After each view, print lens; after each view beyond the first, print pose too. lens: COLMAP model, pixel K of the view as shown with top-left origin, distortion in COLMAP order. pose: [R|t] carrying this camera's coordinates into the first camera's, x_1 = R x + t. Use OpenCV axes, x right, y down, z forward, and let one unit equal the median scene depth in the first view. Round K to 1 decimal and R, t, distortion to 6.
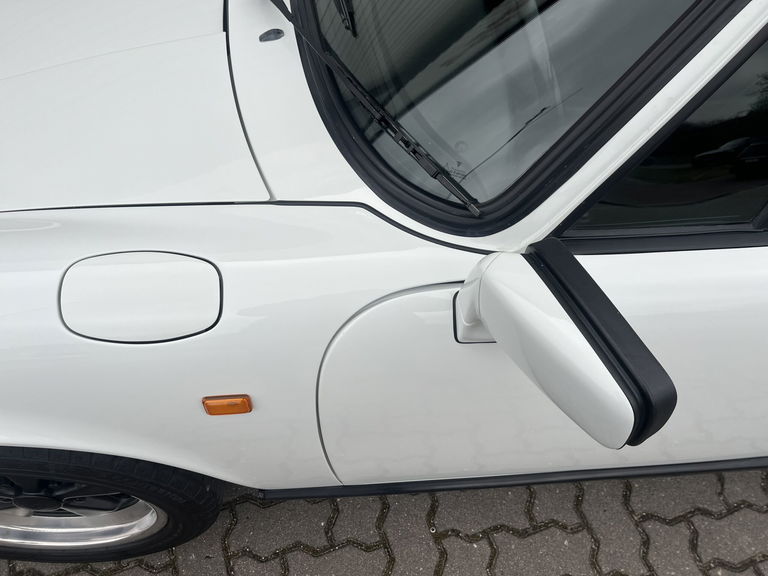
lens RADIAL K [[574.7, 0, 384.0], [0, 574.7, 287.4], [0, 0, 1]] dist [0.026288, -0.027698]
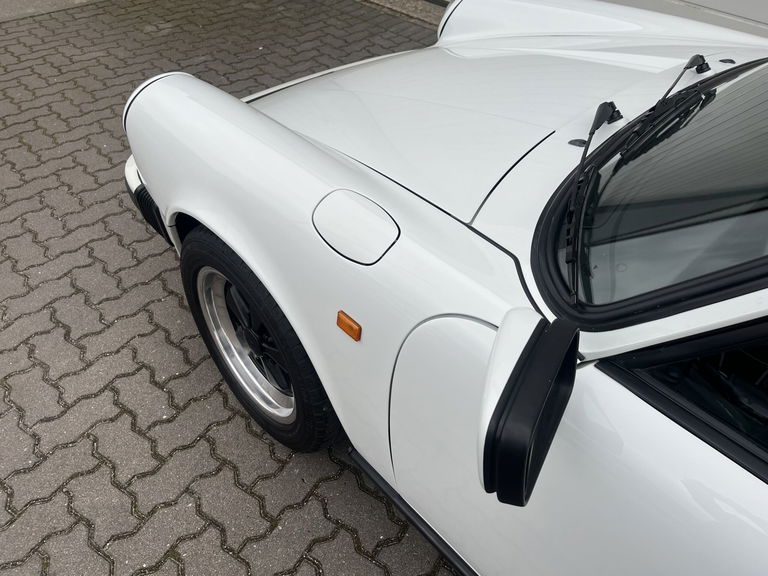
lens RADIAL K [[574.7, 0, 384.7], [0, 574.7, 285.2], [0, 0, 1]] dist [0.026288, -0.027698]
pose [[0.622238, 0.525170, -0.580532, 0.289170], [-0.642156, 0.766557, 0.005166, 0.039271], [0.447724, 0.369577, 0.814221, -0.055948]]
